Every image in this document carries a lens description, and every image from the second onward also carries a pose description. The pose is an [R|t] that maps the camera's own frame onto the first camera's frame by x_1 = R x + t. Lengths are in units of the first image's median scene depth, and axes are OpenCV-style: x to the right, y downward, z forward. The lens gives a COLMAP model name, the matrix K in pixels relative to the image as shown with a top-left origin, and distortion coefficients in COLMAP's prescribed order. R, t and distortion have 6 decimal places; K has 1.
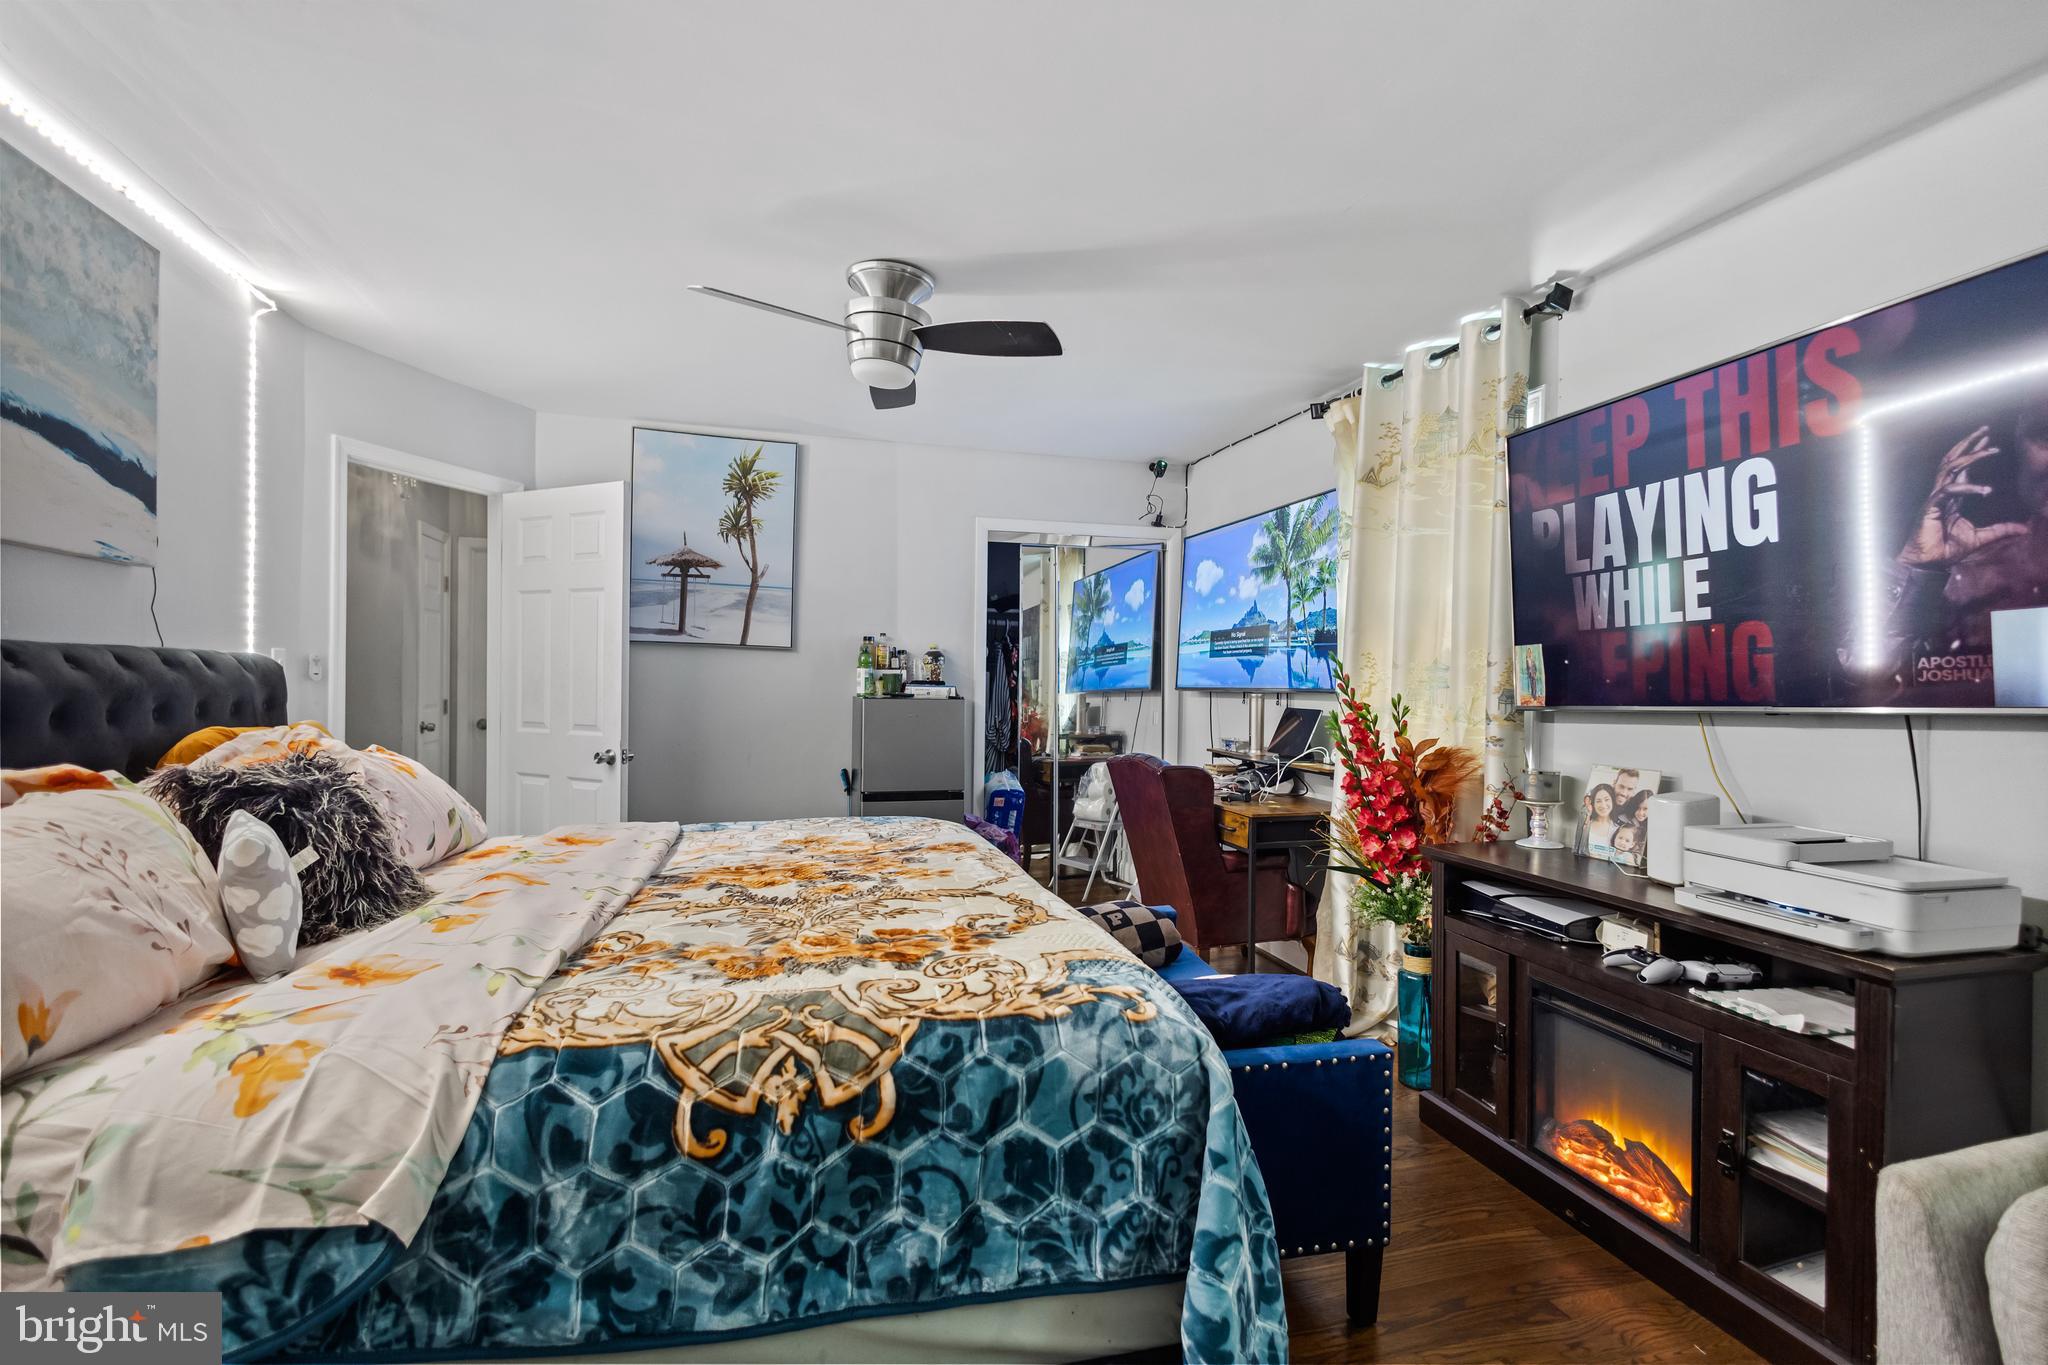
lens RADIAL K [[938.4, 0, 1020.8], [0, 938.4, 675.5], [0, 0, 1]] dist [0.004042, 0.000241]
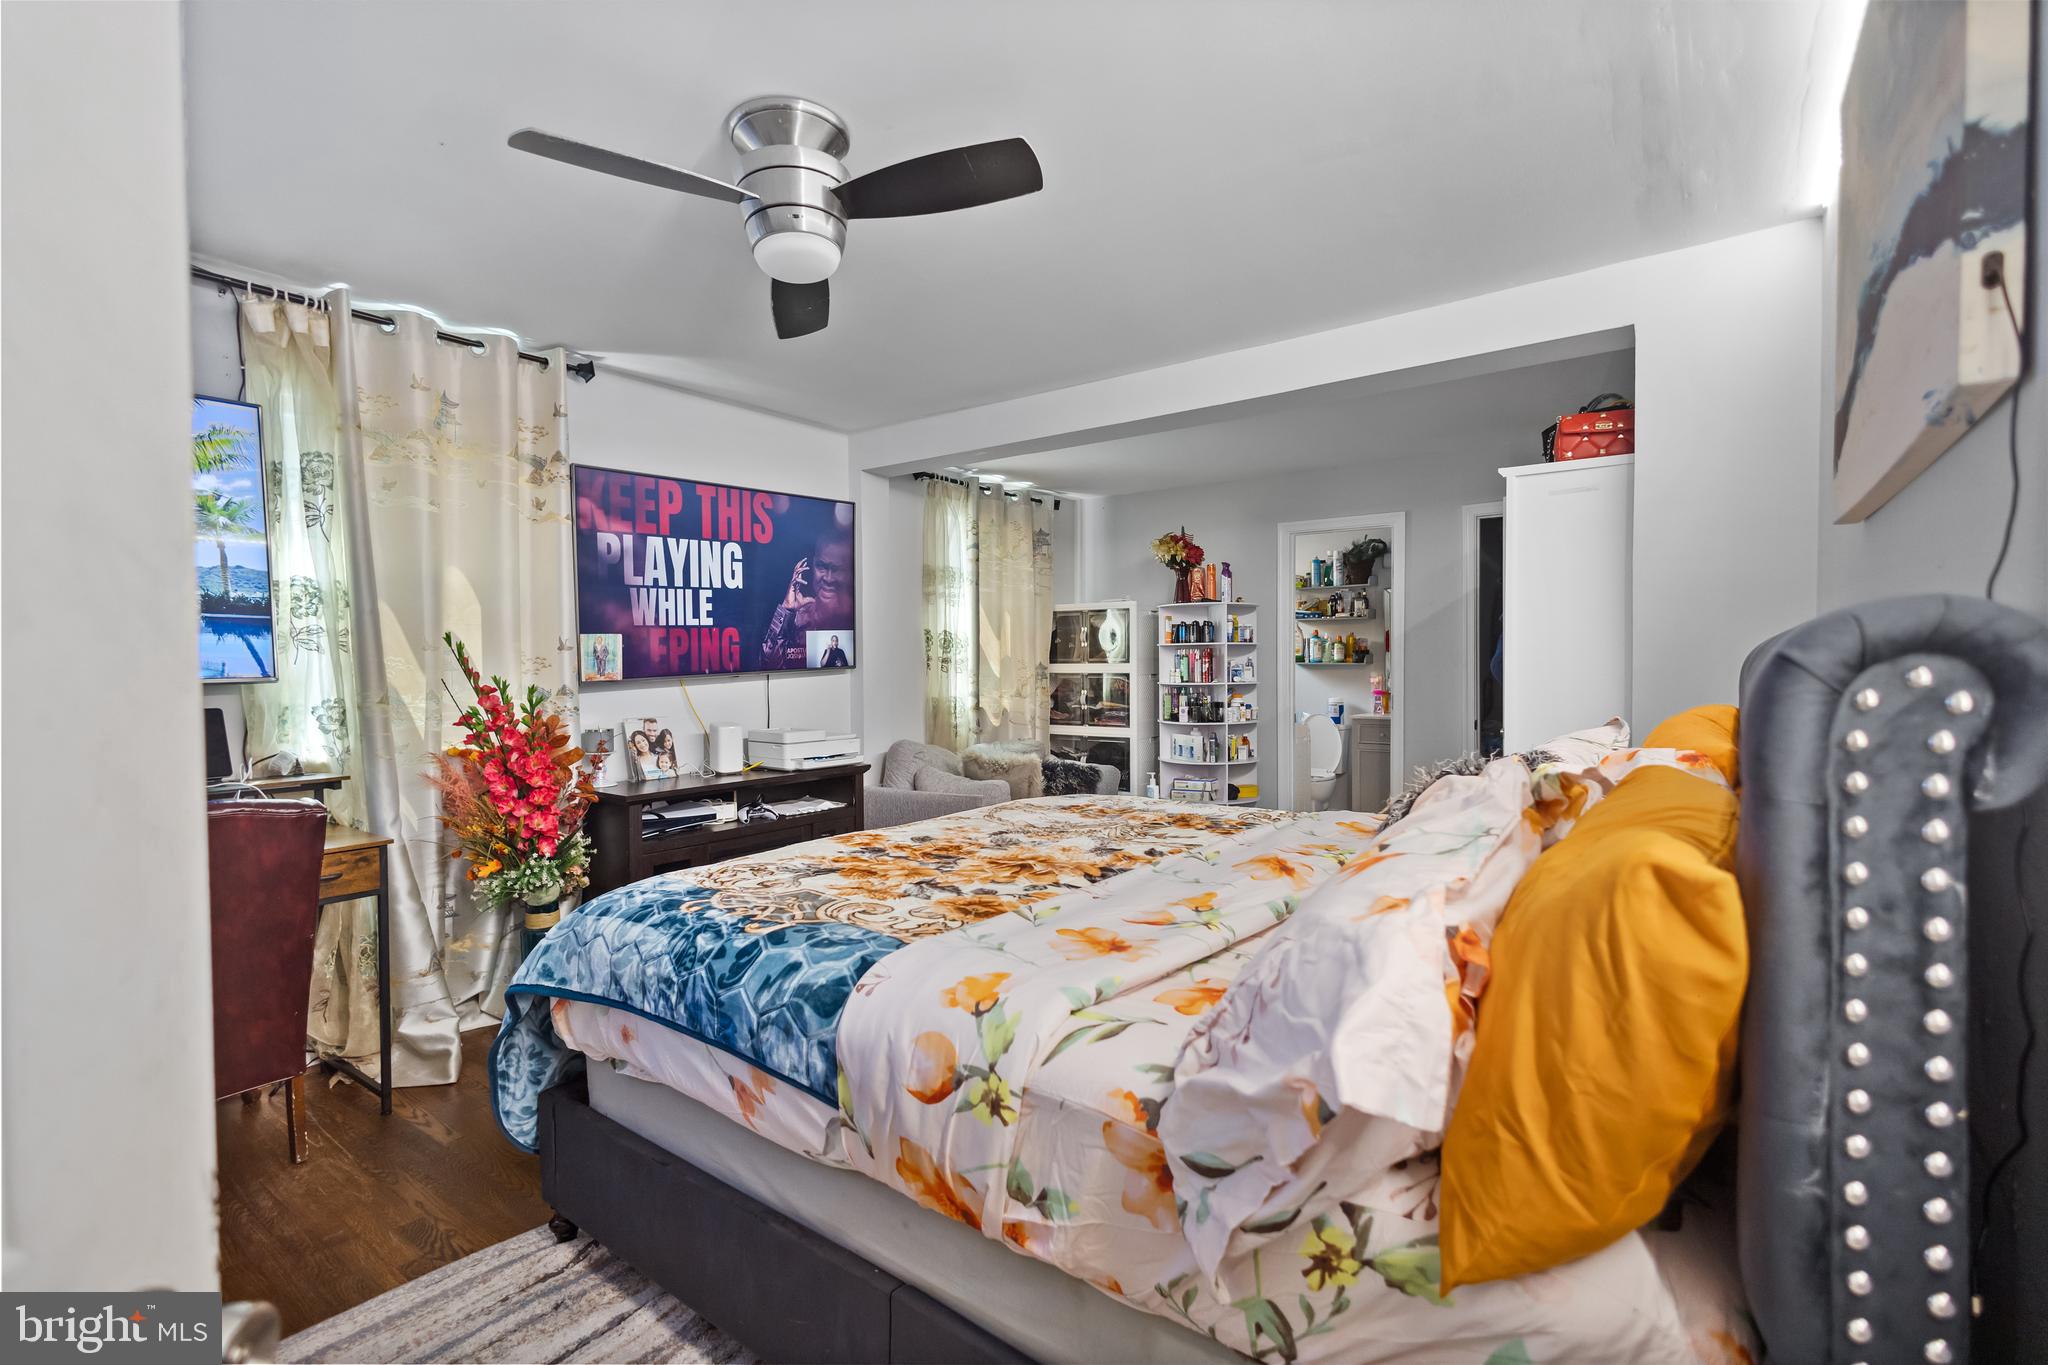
lens RADIAL K [[938.4, 0, 1021.0], [0, 938.4, 683.0], [0, 0, 1]] dist [0.004042, 0.000241]
pose [[-0.617859, -0.015603, 0.786134, -0.978504], [0.010149, 0.999562, 0.027815, 0.006431], [-0.786224, 0.025165, -0.617429, 1.551547]]
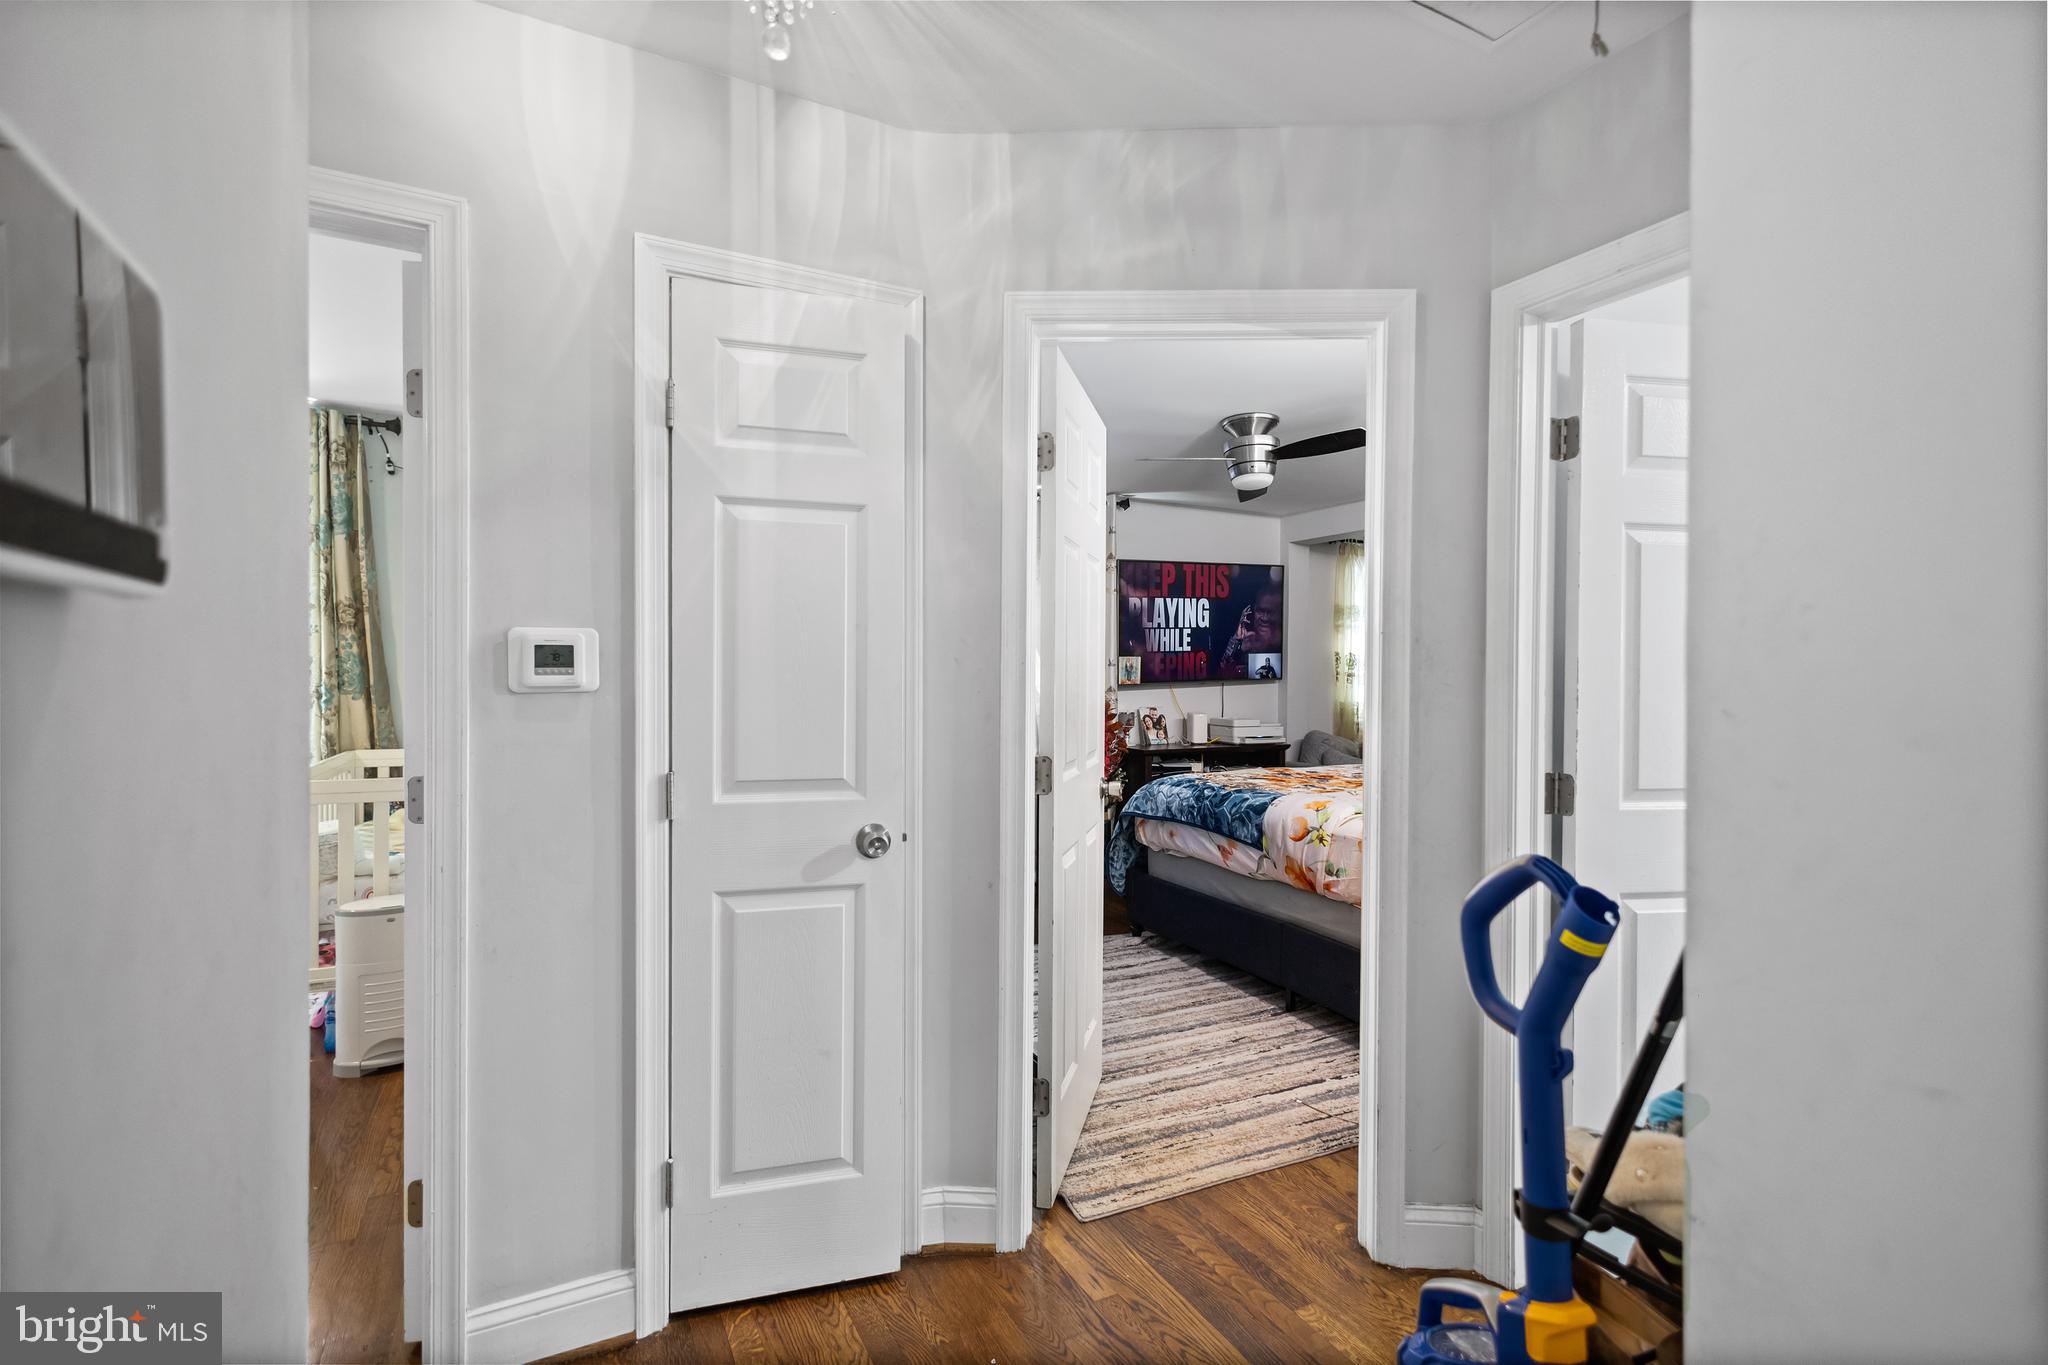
lens RADIAL K [[938.4, 0, 1031.6], [0, 938.4, 683.1], [0, 0, 1]] dist [0.004042, 0.000241]
pose [[-0.219150, -0.013654, 0.975596, -1.835137], [-0.002818, 0.999907, 0.013361, 0.001907], [-0.975687, 0.000179, -0.219168, 1.977626]]
